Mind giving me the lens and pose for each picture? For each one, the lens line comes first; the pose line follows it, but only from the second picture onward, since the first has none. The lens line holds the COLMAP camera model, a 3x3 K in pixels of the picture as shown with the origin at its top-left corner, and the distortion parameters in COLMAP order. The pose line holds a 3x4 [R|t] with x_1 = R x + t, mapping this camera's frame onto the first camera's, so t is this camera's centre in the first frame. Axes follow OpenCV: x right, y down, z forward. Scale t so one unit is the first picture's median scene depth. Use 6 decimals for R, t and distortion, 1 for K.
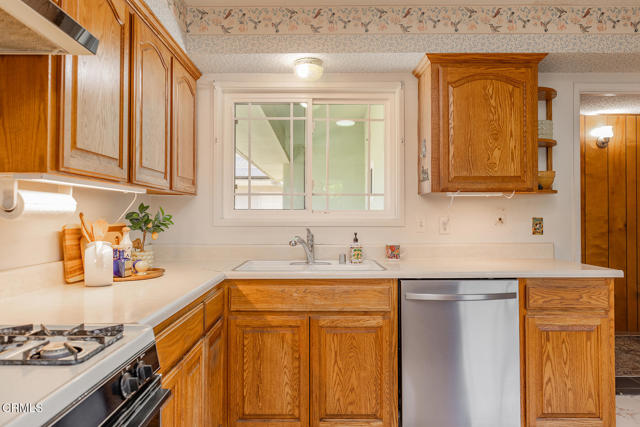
lens RADIAL K [[404.0, 0, 316.8], [0, 404.0, 212.4], [0, 0, 1]] dist [-0.007037, -0.000463]
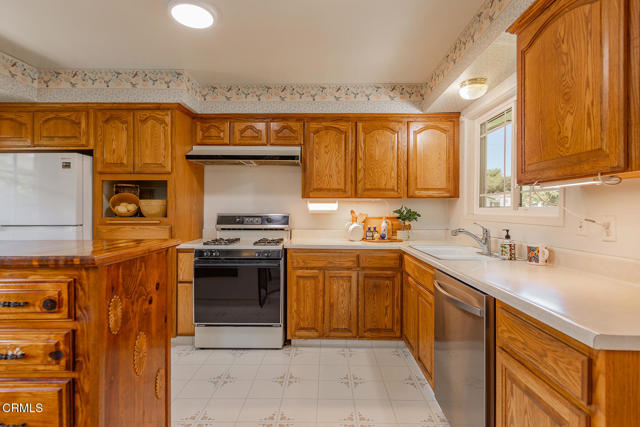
lens RADIAL K [[323.0, 0, 322.1], [0, 323.0, 210.8], [0, 0, 1]] dist [0.003461, 0.000798]
pose [[-0.011069, 0.001966, -0.999937, 0.987218], [0.010318, 0.999945, 0.001852, -0.003155], [0.999885, -0.010297, -0.011089, 0.594792]]
